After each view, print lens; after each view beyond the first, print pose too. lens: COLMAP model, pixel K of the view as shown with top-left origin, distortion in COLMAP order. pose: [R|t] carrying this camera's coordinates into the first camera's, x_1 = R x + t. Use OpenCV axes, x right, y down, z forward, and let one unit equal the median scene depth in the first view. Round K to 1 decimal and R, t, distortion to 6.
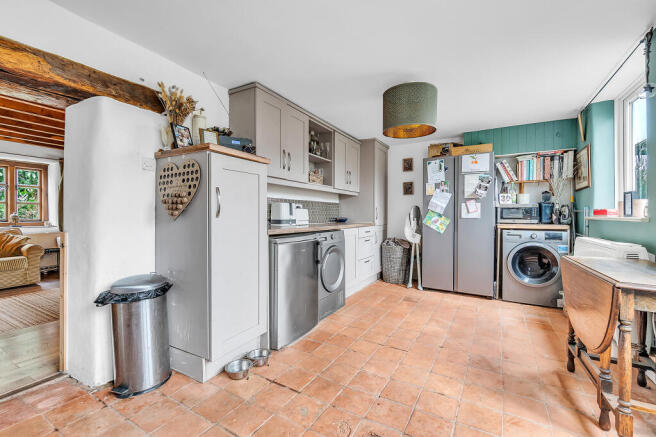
lens RADIAL K [[284.5, 0, 327.1], [0, 284.5, 215.8], [0, 0, 1]] dist [-0.004449, 0.001255]
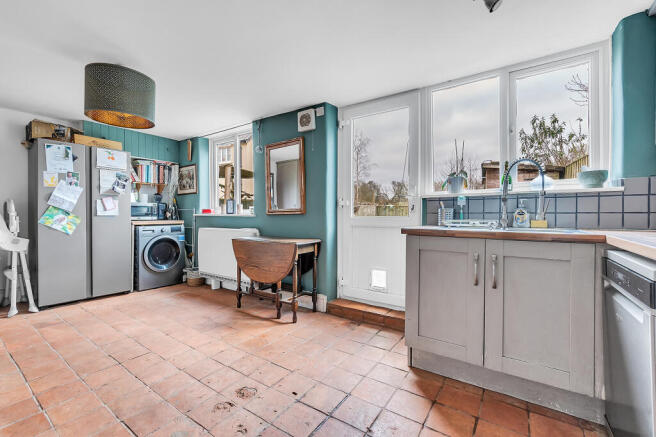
lens RADIAL K [[284.5, 0, 318.8], [0, 284.5, 216.9], [0, 0, 1]] dist [-0.004449, 0.001255]
pose [[0.082104, -0.011227, 0.996561, -0.472836], [0.001518, 0.999937, 0.011140, 0.003169], [-0.996623, 0.000598, 0.082116, 0.258876]]
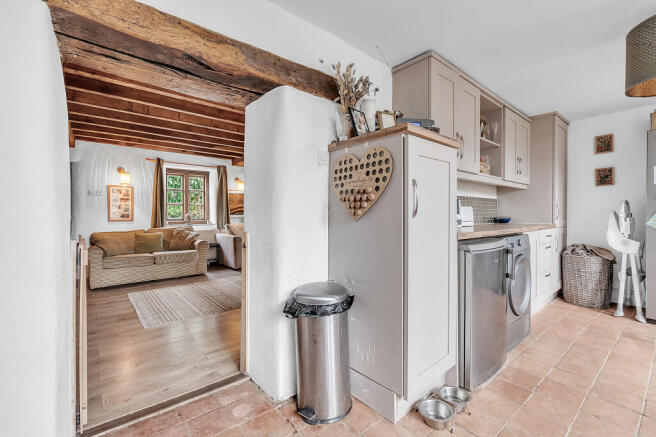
lens RADIAL K [[284.5, 0, 321.8], [0, 284.5, 215.3], [0, 0, 1]] dist [-0.004449, 0.001255]
pose [[0.934073, -0.001660, -0.357079, -0.204106], [0.002563, 0.999995, 0.002055, -0.002211], [0.357074, -0.002834, 0.934072, 0.106451]]
